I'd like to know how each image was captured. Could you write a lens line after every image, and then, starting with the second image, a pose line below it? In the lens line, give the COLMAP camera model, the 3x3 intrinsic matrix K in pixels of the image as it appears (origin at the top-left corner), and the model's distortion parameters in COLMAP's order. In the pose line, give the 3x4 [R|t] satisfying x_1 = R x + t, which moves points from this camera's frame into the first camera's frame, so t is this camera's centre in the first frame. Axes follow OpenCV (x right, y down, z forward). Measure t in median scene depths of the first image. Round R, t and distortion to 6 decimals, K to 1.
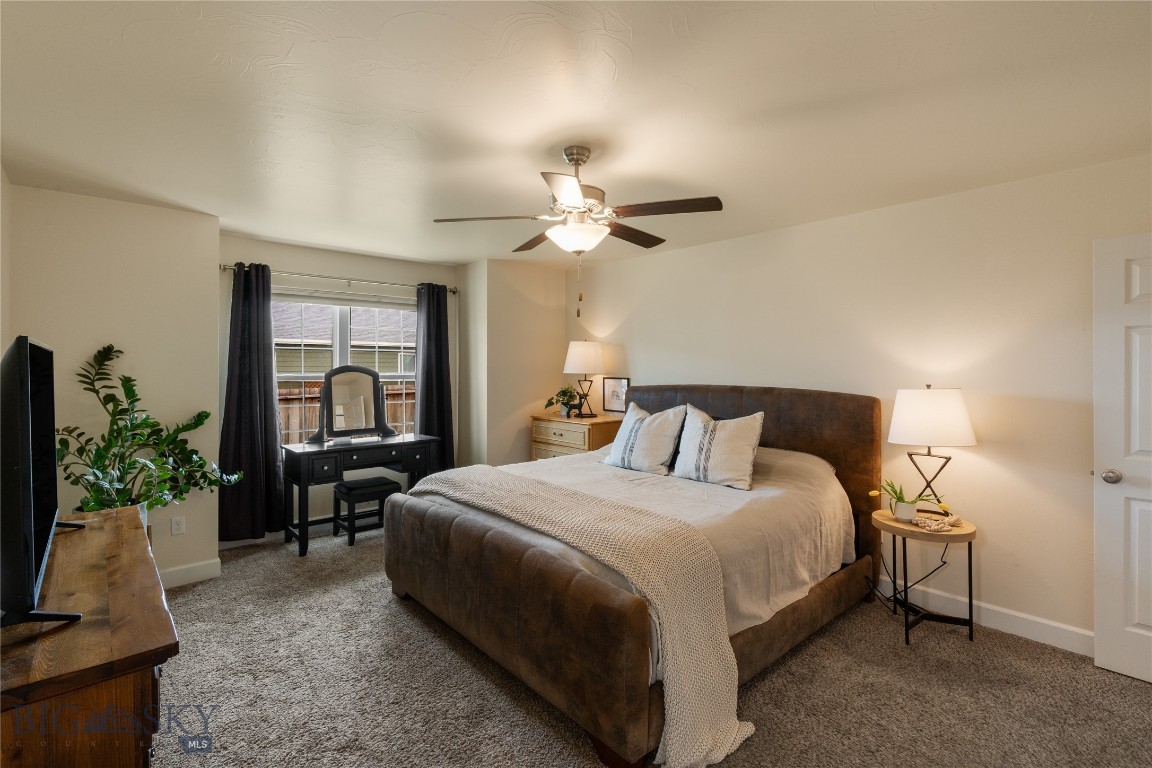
lens RADIAL K [[539.0, 0, 576.0], [0, 539.0, 377.4], [0, 0, 1]] dist [-0.003056, 0.001754]
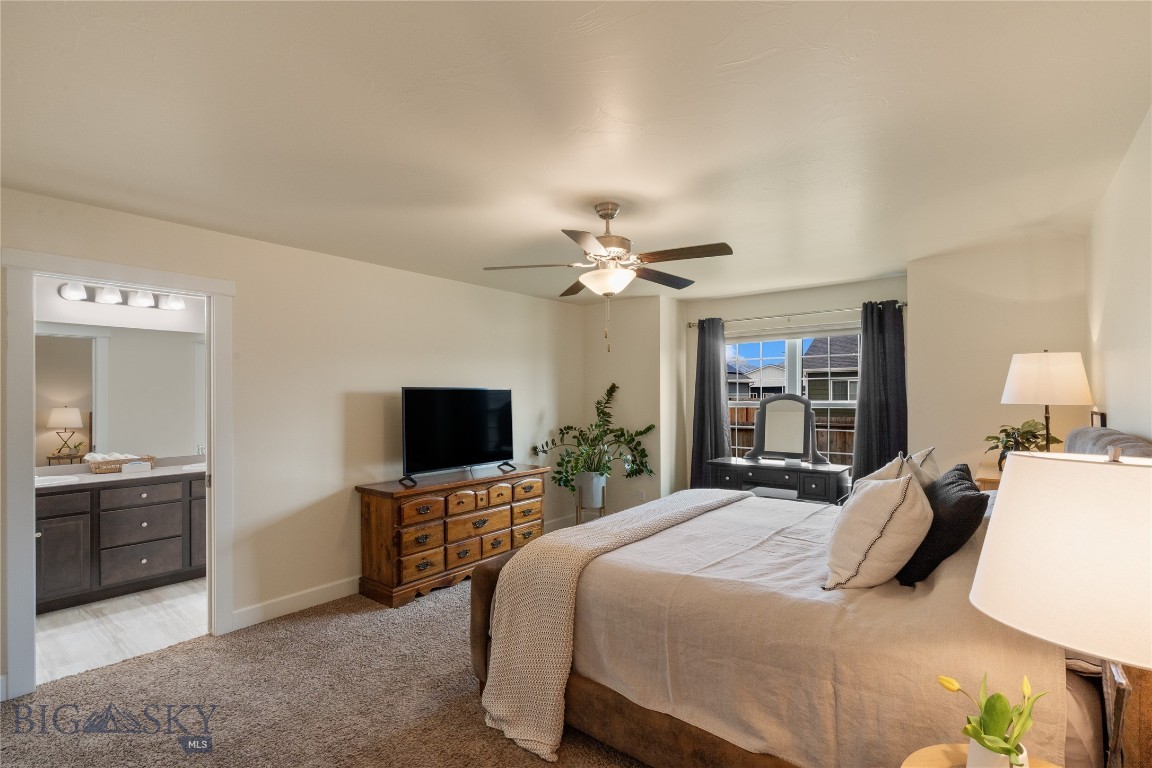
lens RADIAL K [[539.0, 0, 574.2], [0, 539.0, 394.4], [0, 0, 1]] dist [-0.003056, 0.001754]
pose [[0.152151, -0.005939, -0.988339, 0.630661], [-0.015138, 0.999851, -0.008339, -0.004995], [0.988241, 0.016230, 0.152039, 0.425389]]
